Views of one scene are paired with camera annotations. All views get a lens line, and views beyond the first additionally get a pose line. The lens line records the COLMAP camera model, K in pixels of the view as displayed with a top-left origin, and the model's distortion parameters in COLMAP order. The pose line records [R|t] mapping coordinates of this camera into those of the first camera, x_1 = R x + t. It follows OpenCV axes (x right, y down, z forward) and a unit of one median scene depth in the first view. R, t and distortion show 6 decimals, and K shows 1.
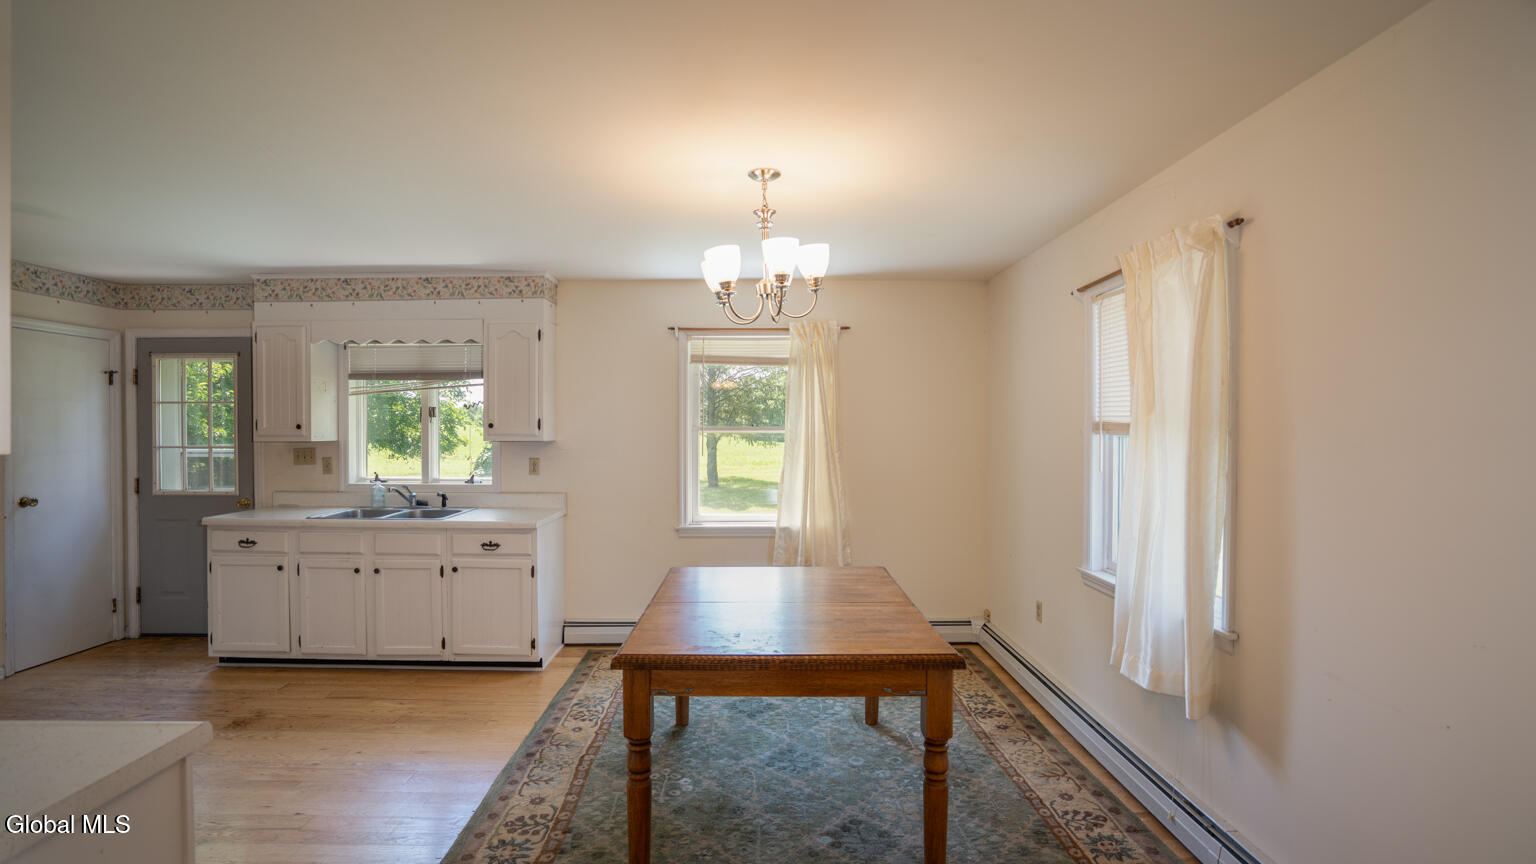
lens RADIAL K [[714.4, 0, 768.0], [0, 714.4, 432.0], [0, 0, 1]] dist [-0.080023, 0.000115]
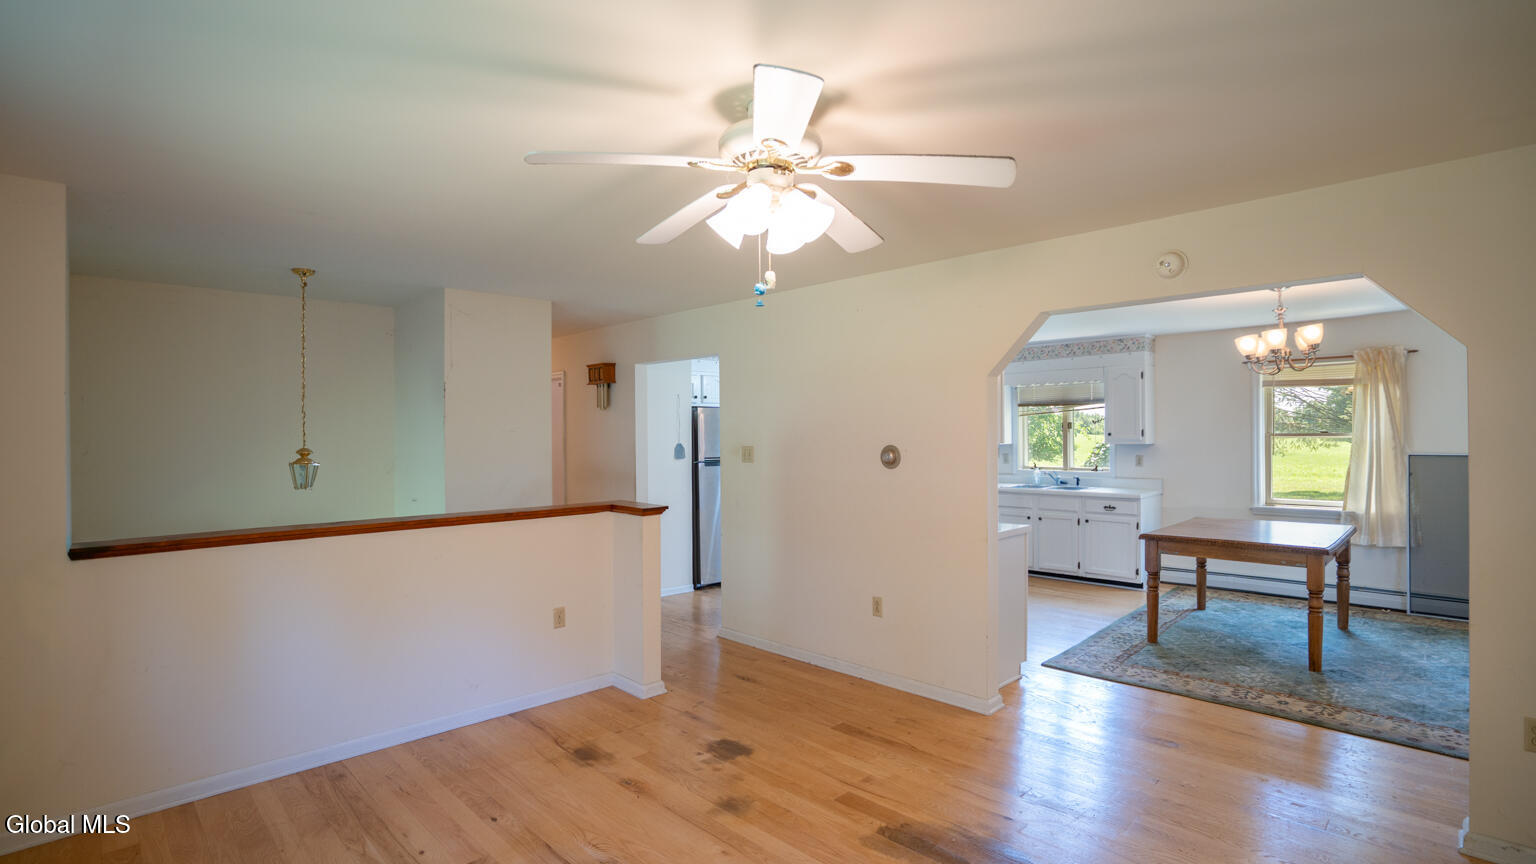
lens RADIAL K [[728.5, 0, 769.4], [0, 728.5, 441.6], [0, 0, 1]] dist [-0.000572, 0.000386]
pose [[0.703005, -0.001434, -0.711183, 0.226877], [0.006569, 0.999968, 0.004477, -0.004547], [0.711154, -0.007819, 0.702992, -0.672361]]
